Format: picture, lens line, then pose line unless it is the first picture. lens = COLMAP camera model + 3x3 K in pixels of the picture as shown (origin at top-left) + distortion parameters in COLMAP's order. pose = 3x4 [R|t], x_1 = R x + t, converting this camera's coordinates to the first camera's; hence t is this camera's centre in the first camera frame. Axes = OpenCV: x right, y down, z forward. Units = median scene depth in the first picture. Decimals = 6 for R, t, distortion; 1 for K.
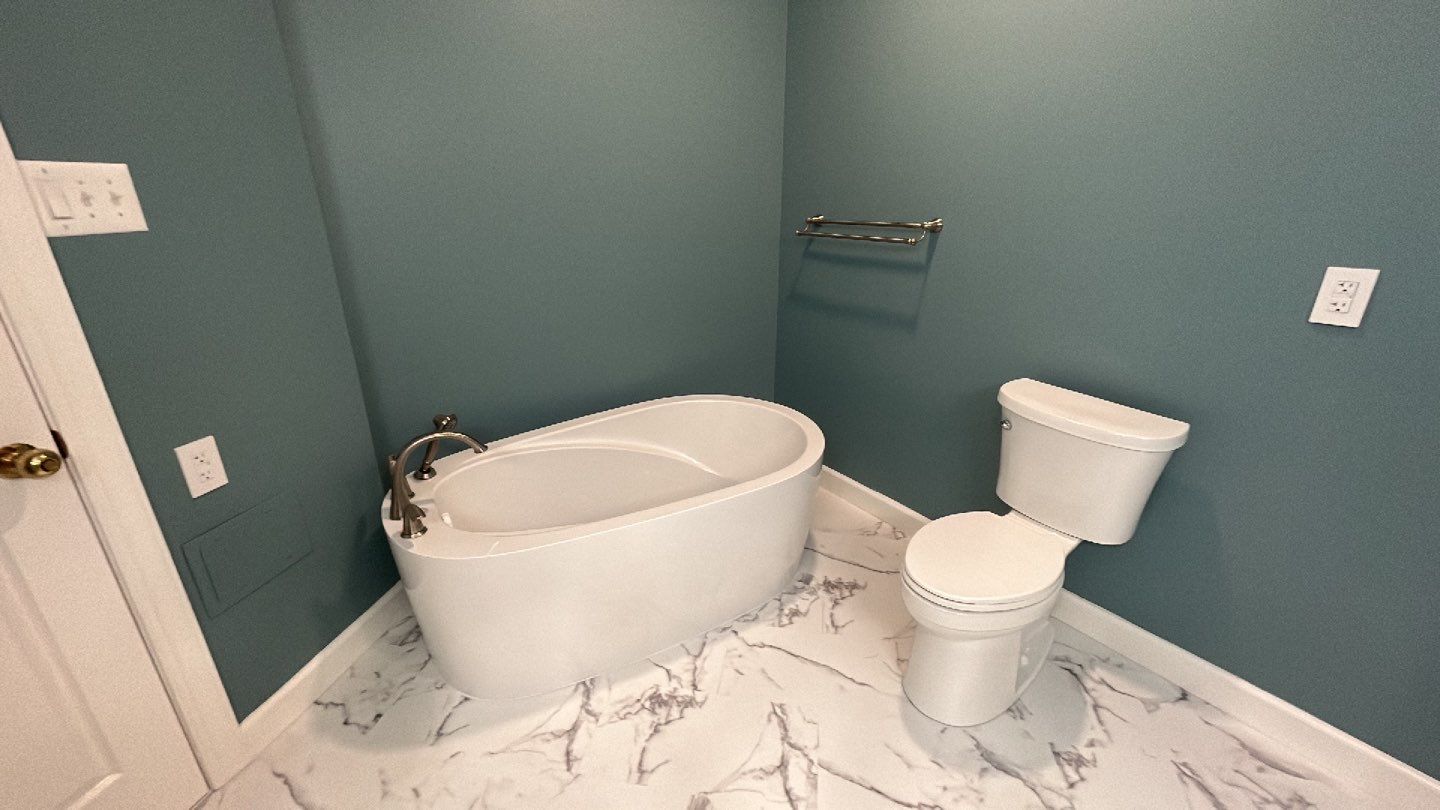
lens RADIAL K [[564.4, 0, 719.3], [0, 564.4, 402.9], [0, 0, 1]] dist [-0.001441, 0.001448]
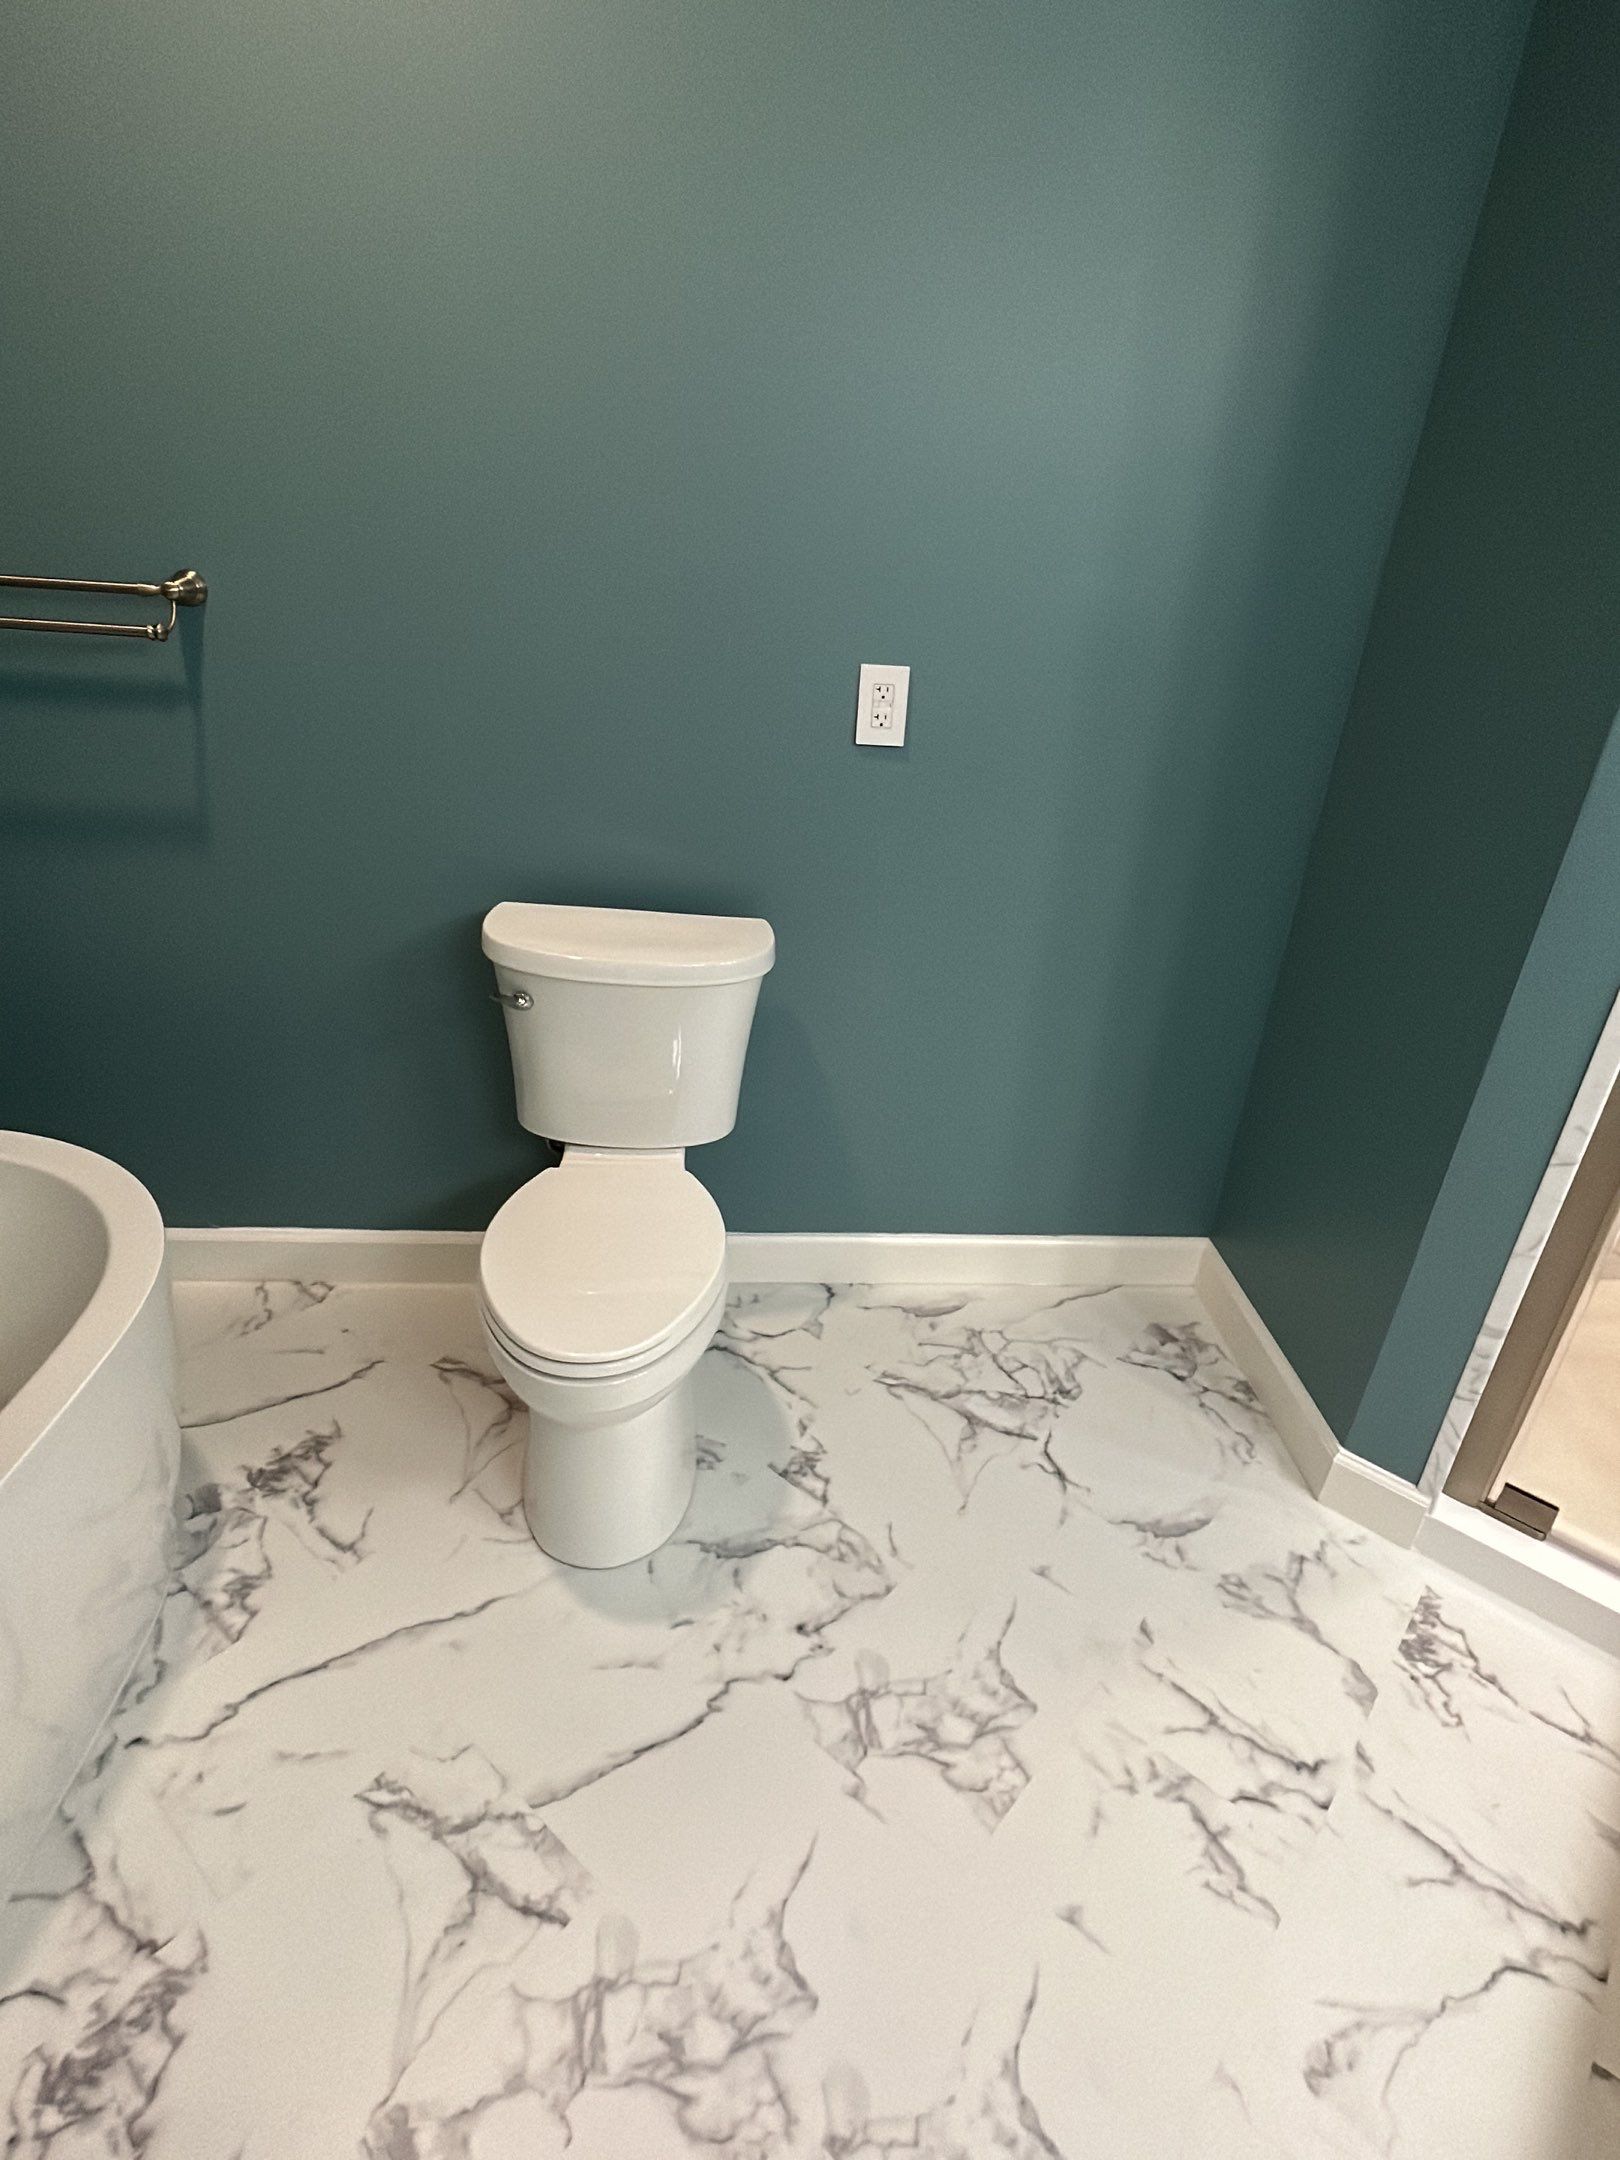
lens RADIAL K [[1128.7, 0, 814.6], [0, 1128.7, 1080.0], [0, 0, 1]] dist [-0.004919, 0.004548]
pose [[0.501084, -0.352739, 0.790247, -0.203839], [0.234104, 0.934364, 0.268626, -0.110293], [-0.833133, 0.050396, 0.550773, 0.215265]]
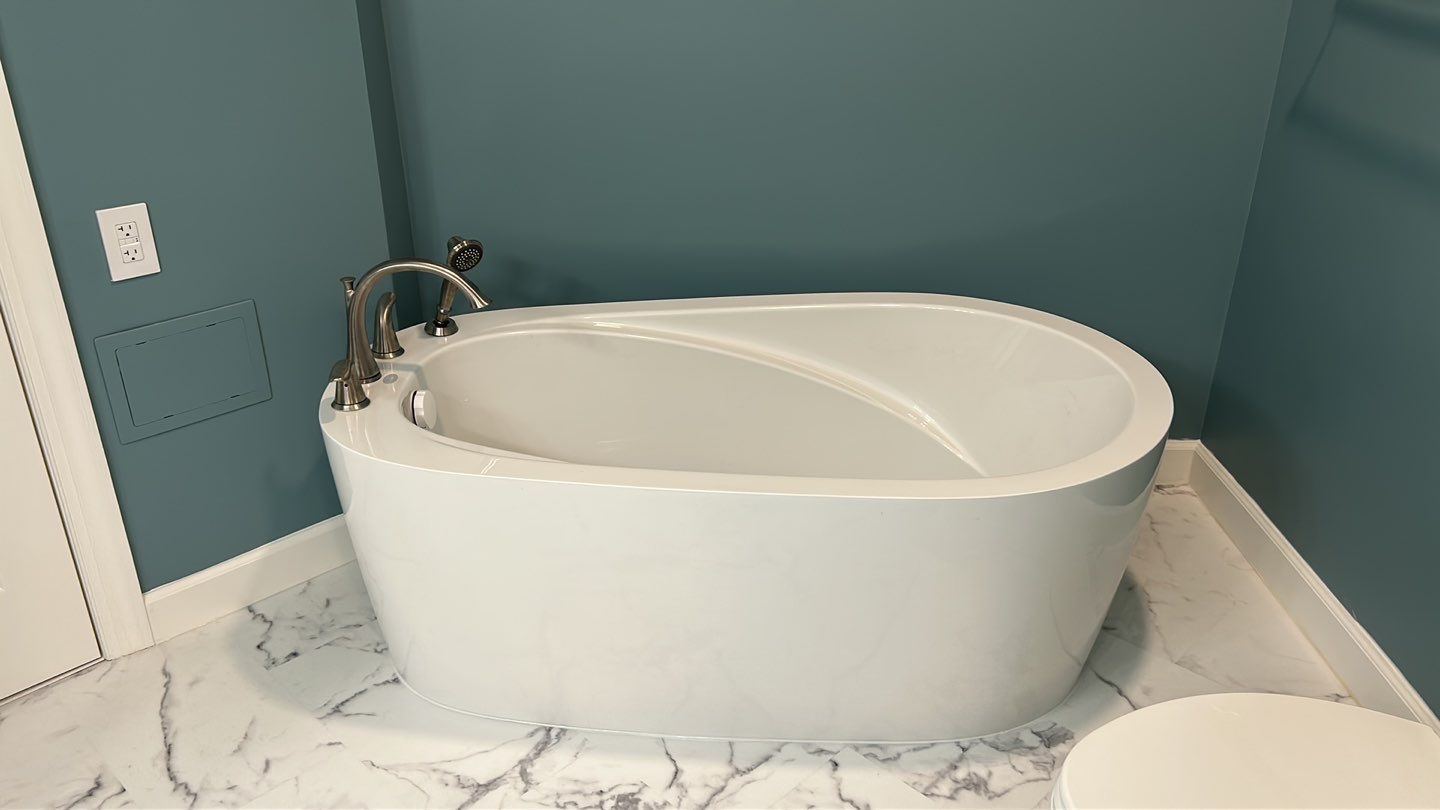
lens RADIAL K [[1146.2, 0, 713.8], [0, 1146.2, 408.9], [0, 0, 1]] dist [0.048365, -0.053613]
pose [[0.821812, 0.241542, -0.516025, 0.437717], [-0.191029, 0.970079, 0.149848, -0.039043], [0.536780, -0.024571, 0.843365, 0.093248]]
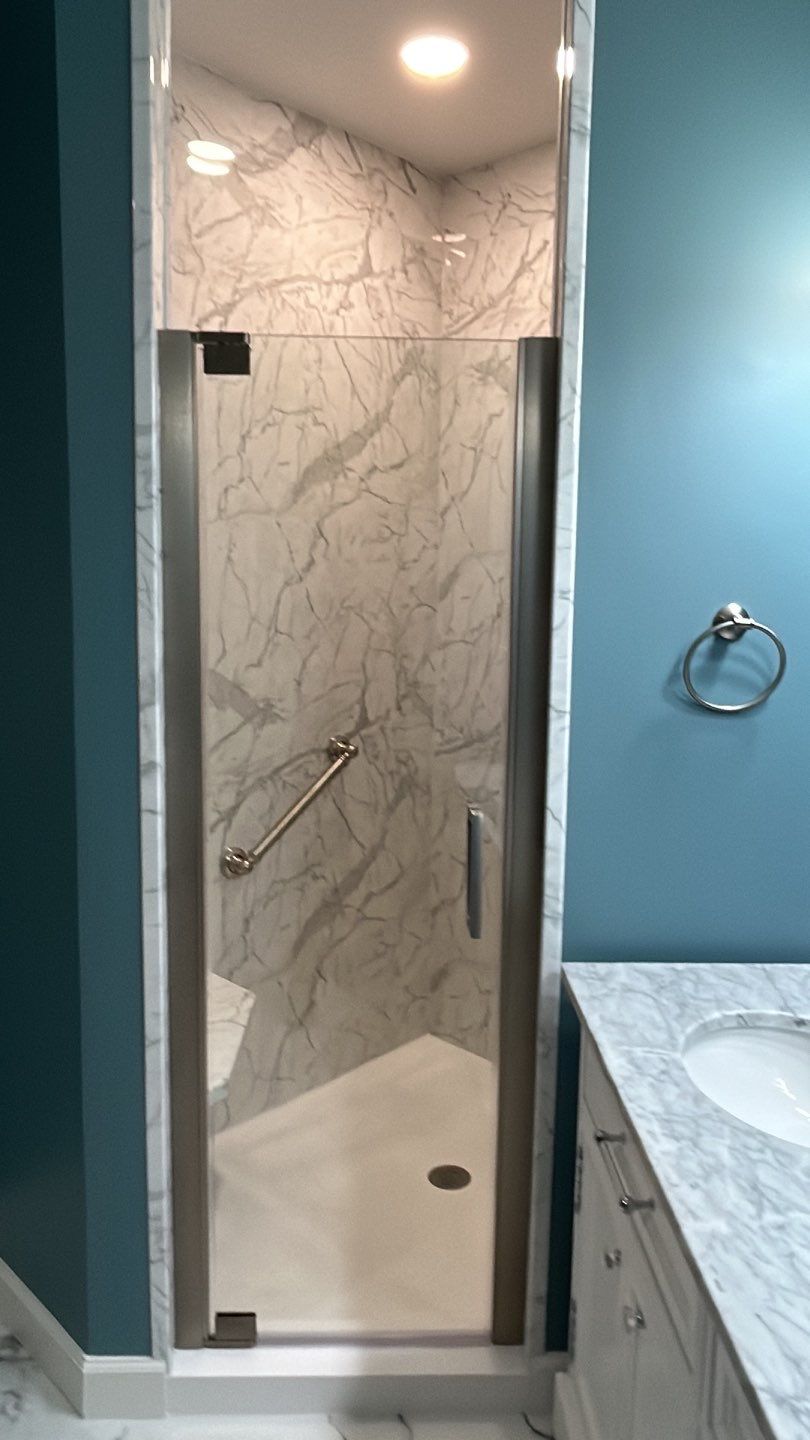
lens RADIAL K [[1008.0, 0, 407.5], [0, 1008.0, 723.5], [0, 0, 1]] dist [0.007411, -0.008454]
pose [[-0.202742, -0.130228, 0.970534, -0.240439], [0.322026, 0.927125, 0.191674, -0.088642], [-0.924768, 0.351397, -0.146030, 0.011523]]
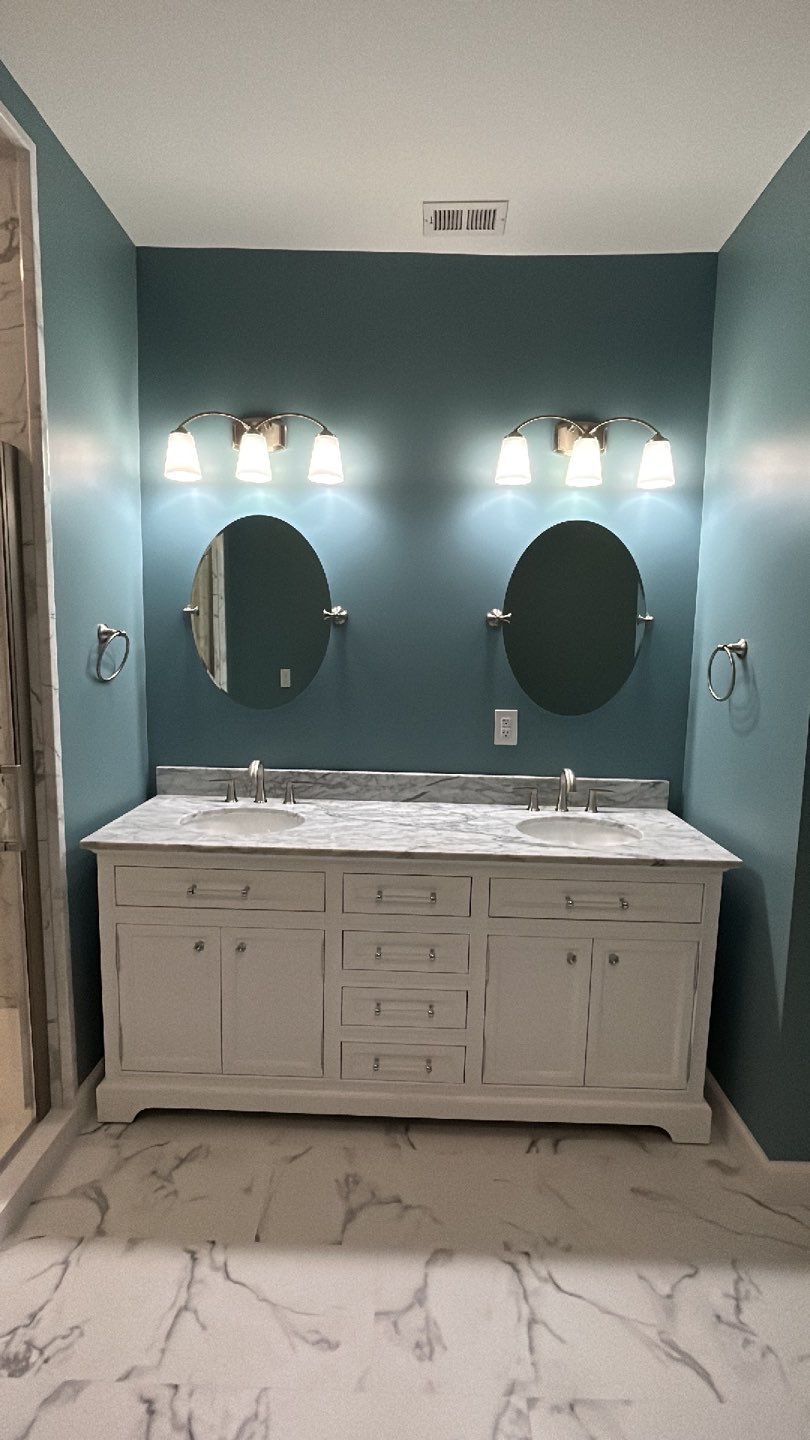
lens RADIAL K [[645.5, 0, 406.1], [0, 645.5, 724.1], [0, 0, 1]] dist [0.000655, 0.000822]
pose [[-0.986264, 0.003846, -0.165133, 0.323019], [-0.072621, 0.887829, 0.454407, -0.316992], [0.148357, 0.460157, -0.875355, 0.729354]]
